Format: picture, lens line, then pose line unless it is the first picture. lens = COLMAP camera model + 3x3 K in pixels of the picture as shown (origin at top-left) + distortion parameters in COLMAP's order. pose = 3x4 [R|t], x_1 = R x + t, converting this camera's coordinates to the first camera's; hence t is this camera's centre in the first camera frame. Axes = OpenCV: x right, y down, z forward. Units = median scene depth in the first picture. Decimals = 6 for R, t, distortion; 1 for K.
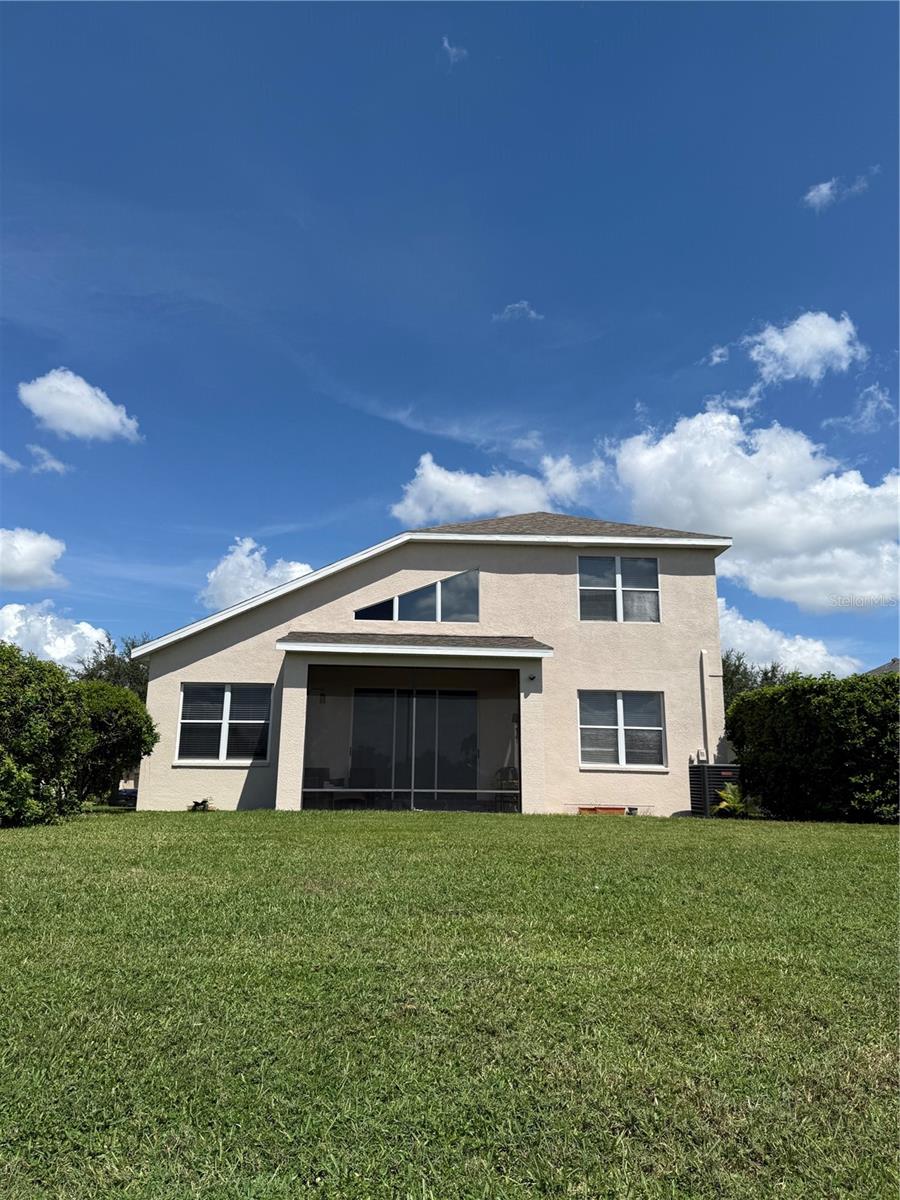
lens RADIAL K [[833.6, 0, 449.7], [0, 833.6, 597.3], [0, 0, 1]] dist [-0.000706, -0.003401]
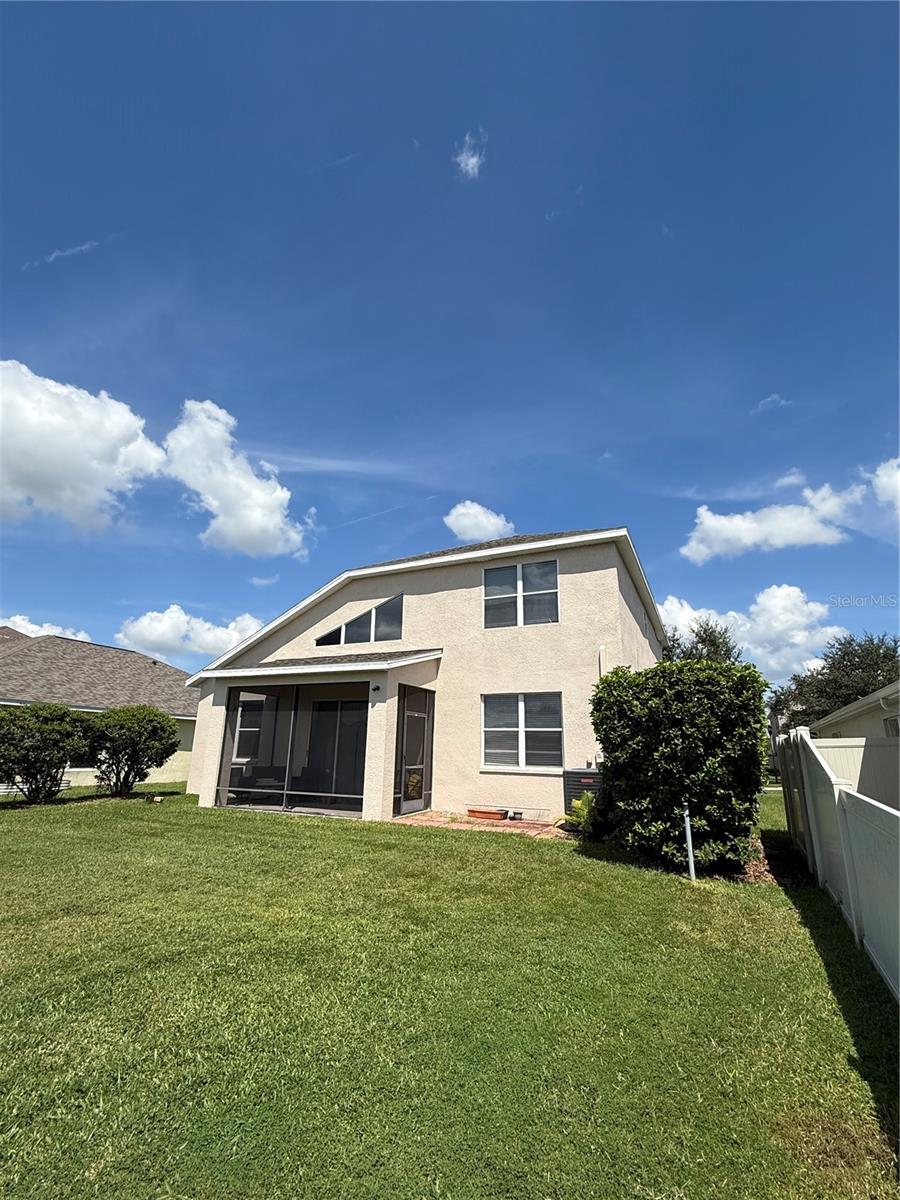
lens RADIAL K [[555.2, 0, 449.2], [0, 555.2, 605.2], [0, 0, 1]] dist [-0.004804, -0.000377]
pose [[0.878062, -0.121729, -0.462807, 0.454156], [0.104508, 0.992540, -0.062783, 0.038013], [0.466997, 0.006761, 0.884233, 0.351470]]
